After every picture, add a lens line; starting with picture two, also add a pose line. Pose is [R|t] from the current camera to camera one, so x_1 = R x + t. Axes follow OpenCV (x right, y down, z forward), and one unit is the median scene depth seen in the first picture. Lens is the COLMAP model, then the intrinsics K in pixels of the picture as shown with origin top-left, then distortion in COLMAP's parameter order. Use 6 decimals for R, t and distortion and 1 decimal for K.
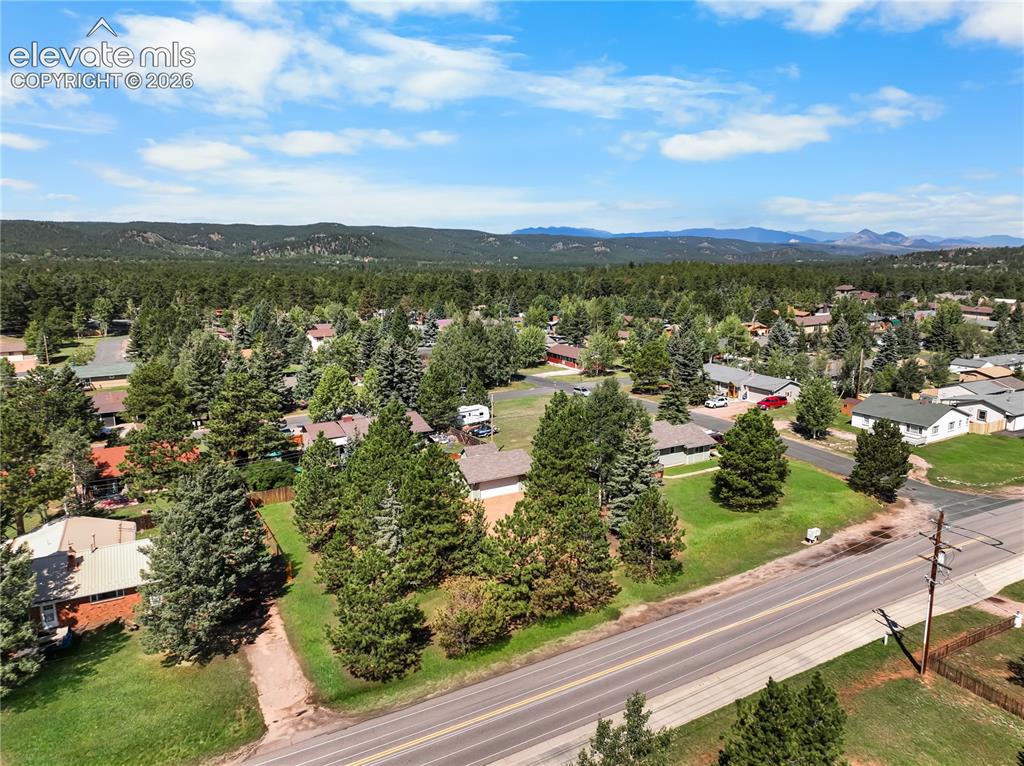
lens RADIAL K [[728.4, 0, 512.0], [0, 728.4, 383.0], [0, 0, 1]] dist [0.008010, 0.008607]
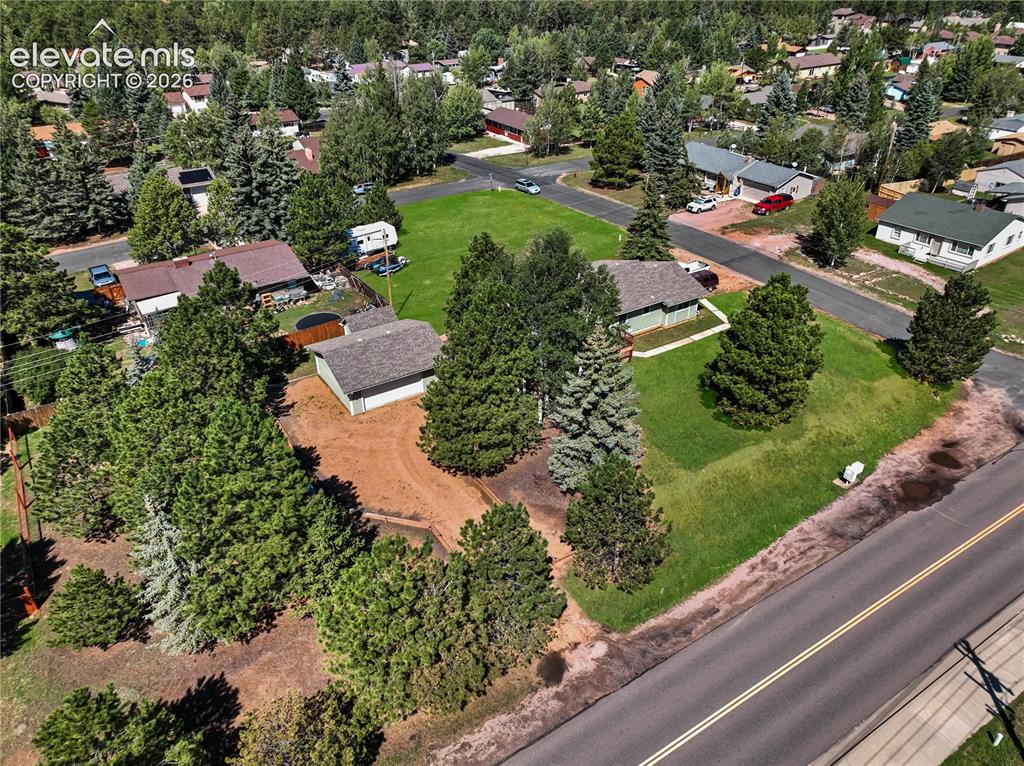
lens RADIAL K [[728.4, 0, 512.0], [0, 728.4, 383.0], [0, 0, 1]] dist [0.008010, 0.008607]
pose [[0.998071, -0.033830, 0.052051, 0.037947], [0.014164, 0.940451, 0.339635, -0.059869], [-0.060441, -0.338243, 0.939116, 0.237794]]
